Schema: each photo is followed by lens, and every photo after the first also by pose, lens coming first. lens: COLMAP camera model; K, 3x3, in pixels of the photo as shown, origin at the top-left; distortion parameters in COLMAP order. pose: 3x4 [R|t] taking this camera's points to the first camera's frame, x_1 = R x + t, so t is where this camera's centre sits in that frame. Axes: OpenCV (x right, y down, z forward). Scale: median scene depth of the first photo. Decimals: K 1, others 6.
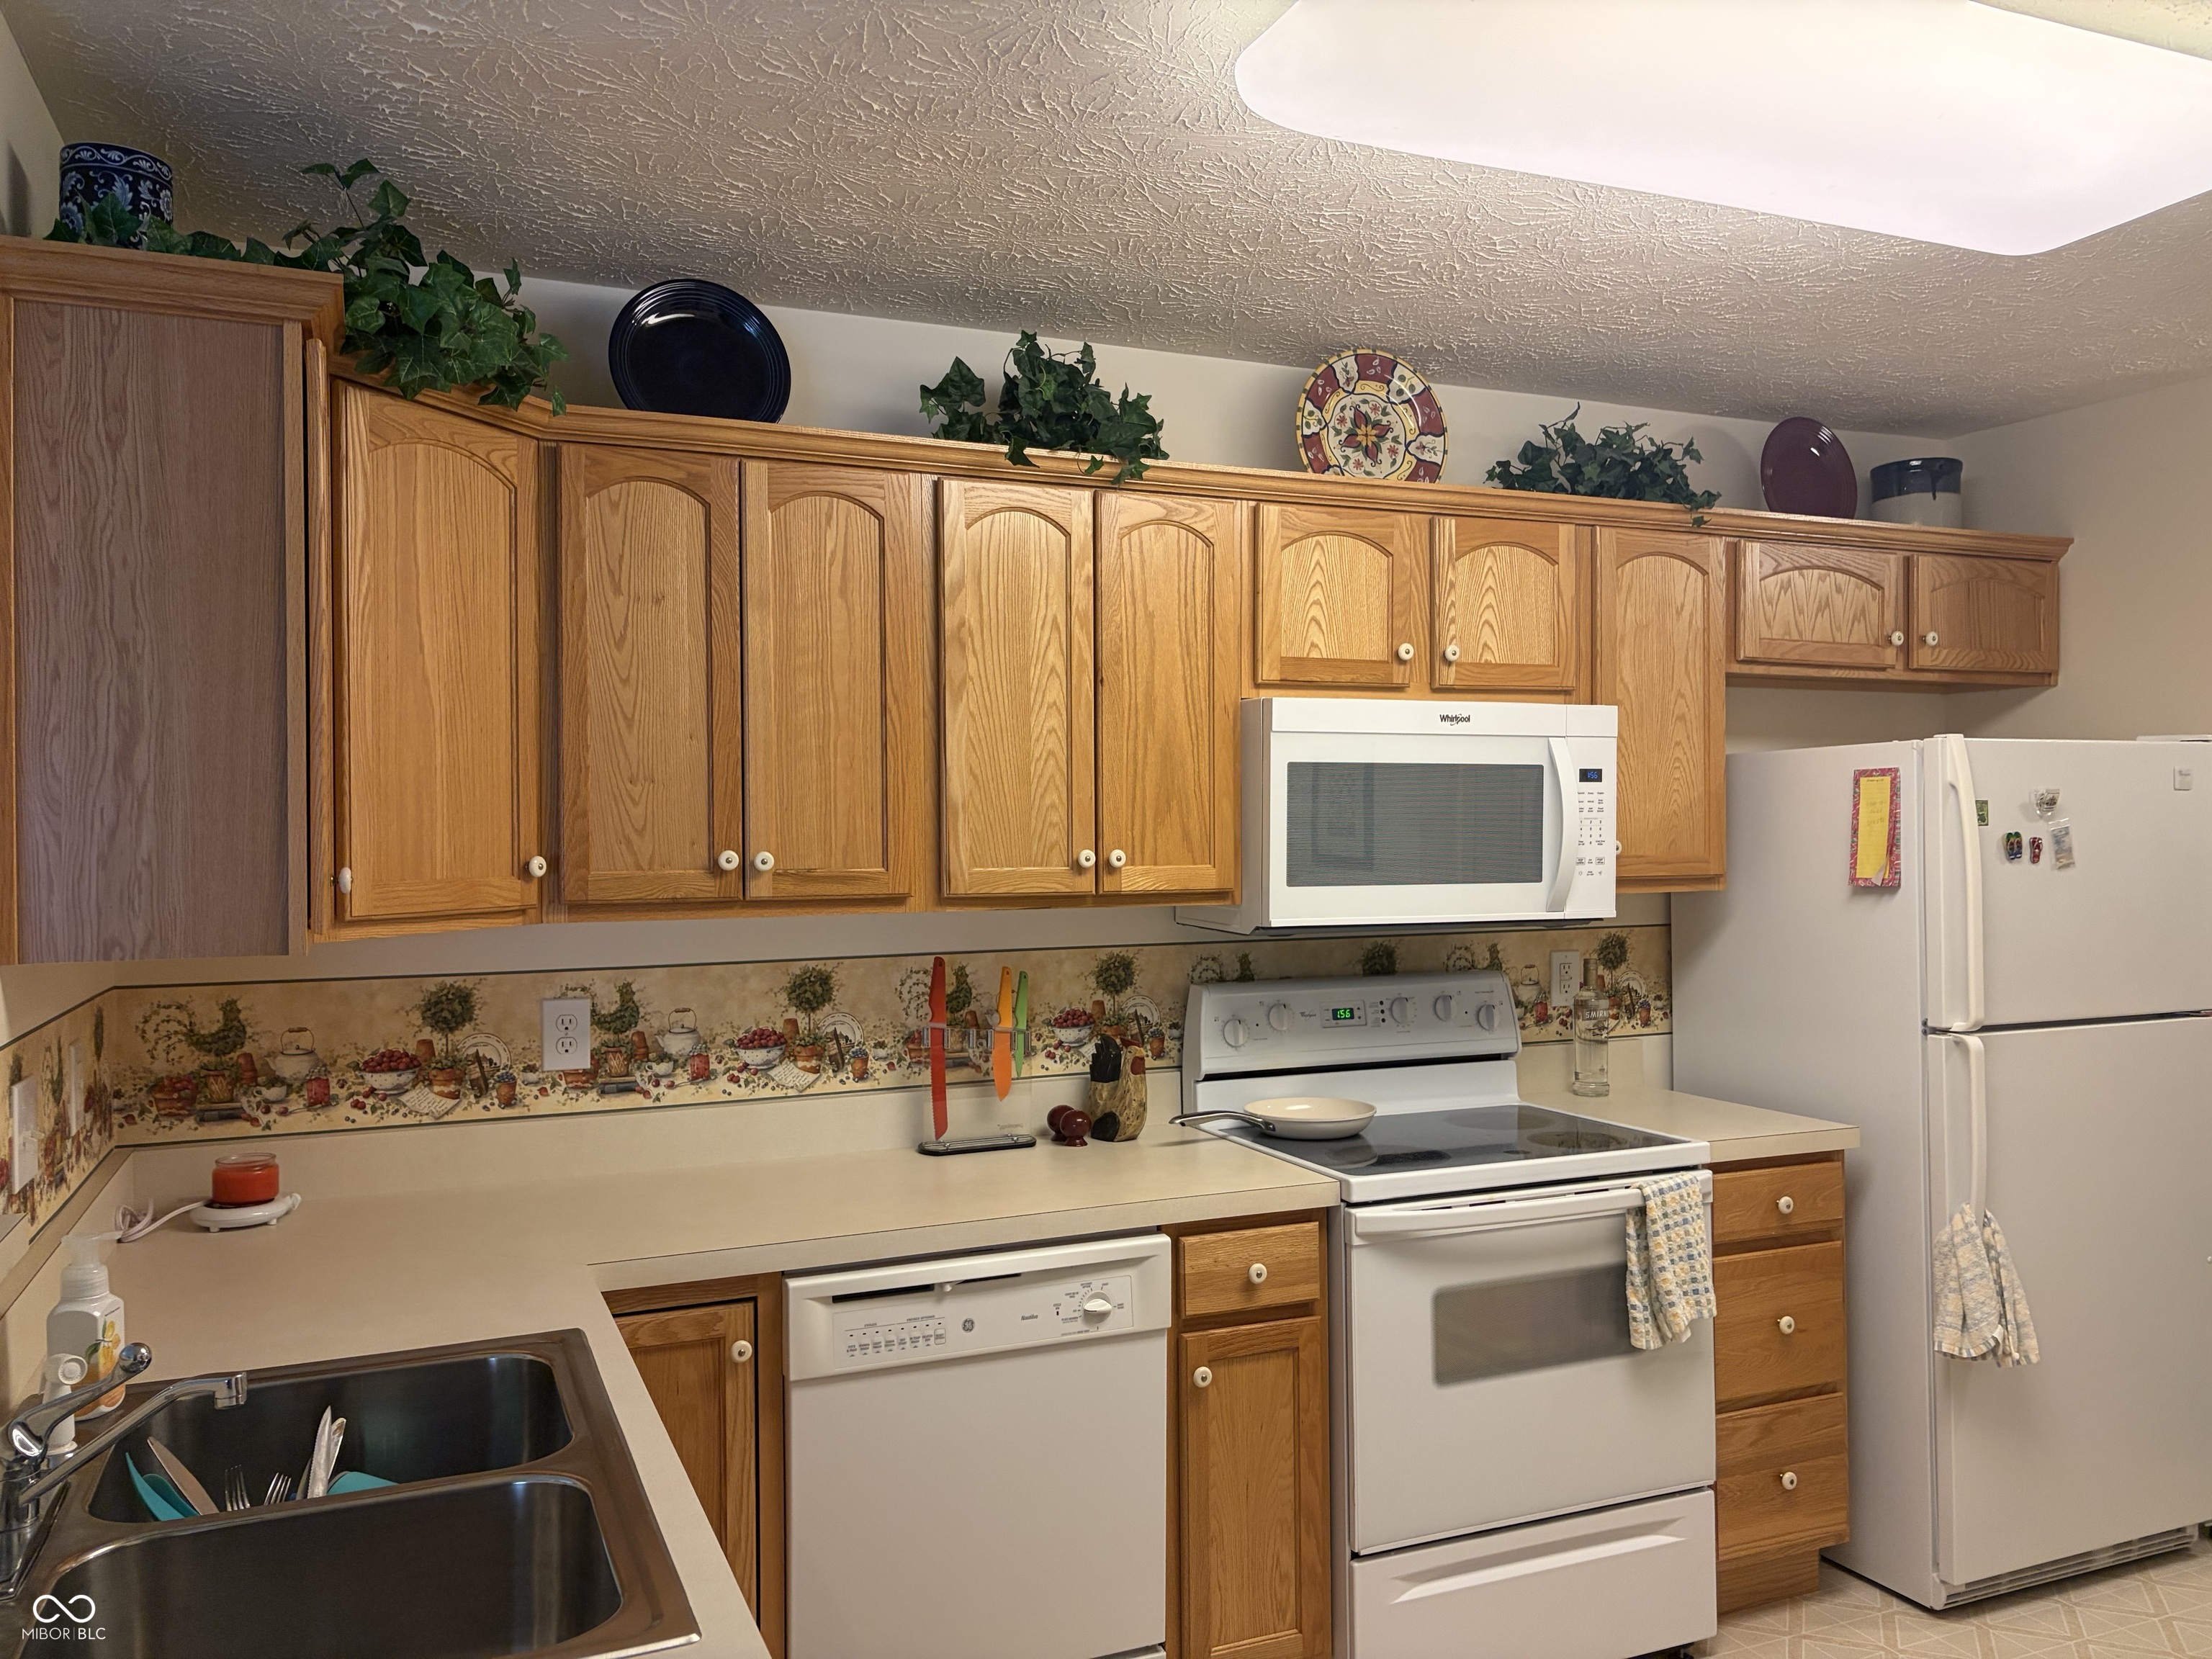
lens RADIAL K [[1677.7, 0, 1111.6], [0, 1677.7, 832.8], [0, 0, 1]] dist [0.033453, -0.028962]
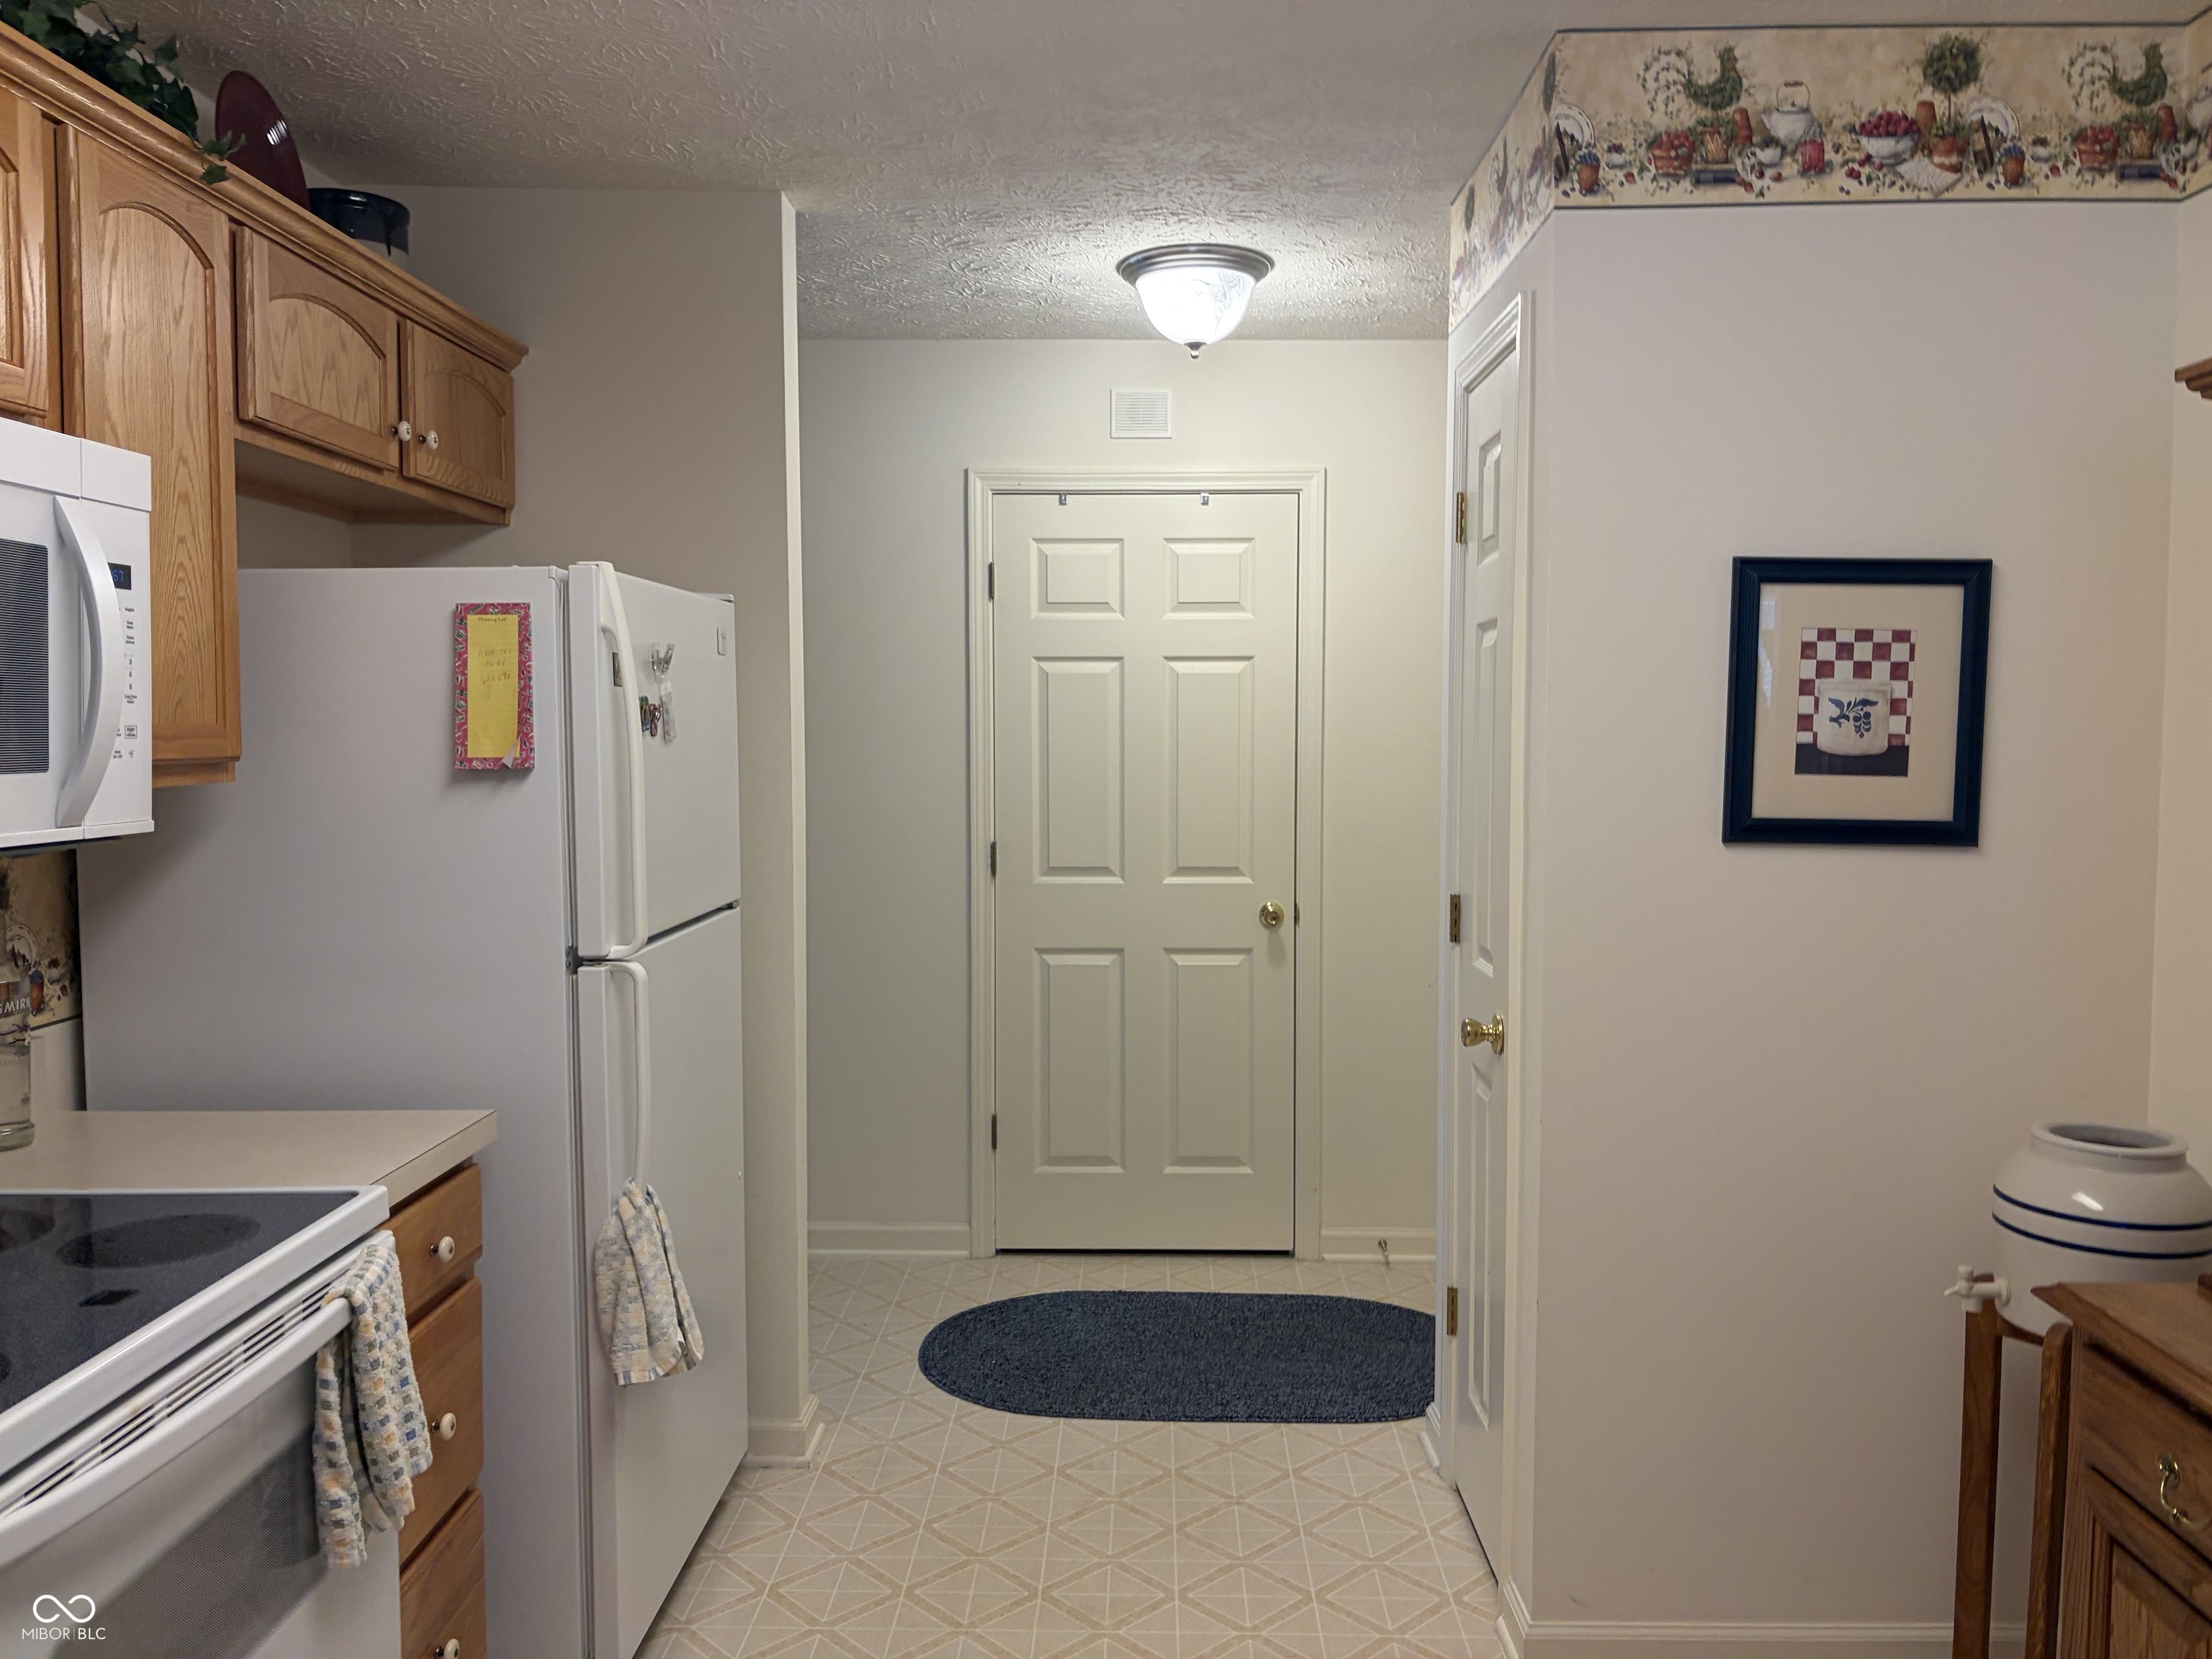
lens RADIAL K [[1677.7, 0, 1106.8], [0, 1677.7, 809.1], [0, 0, 1]] dist [0.033453, -0.028962]
pose [[0.401580, -0.038129, 0.915030, -0.093729], [-0.004520, 0.999038, 0.043613, 0.016228], [-0.915813, -0.021650, 0.401022, 0.476339]]
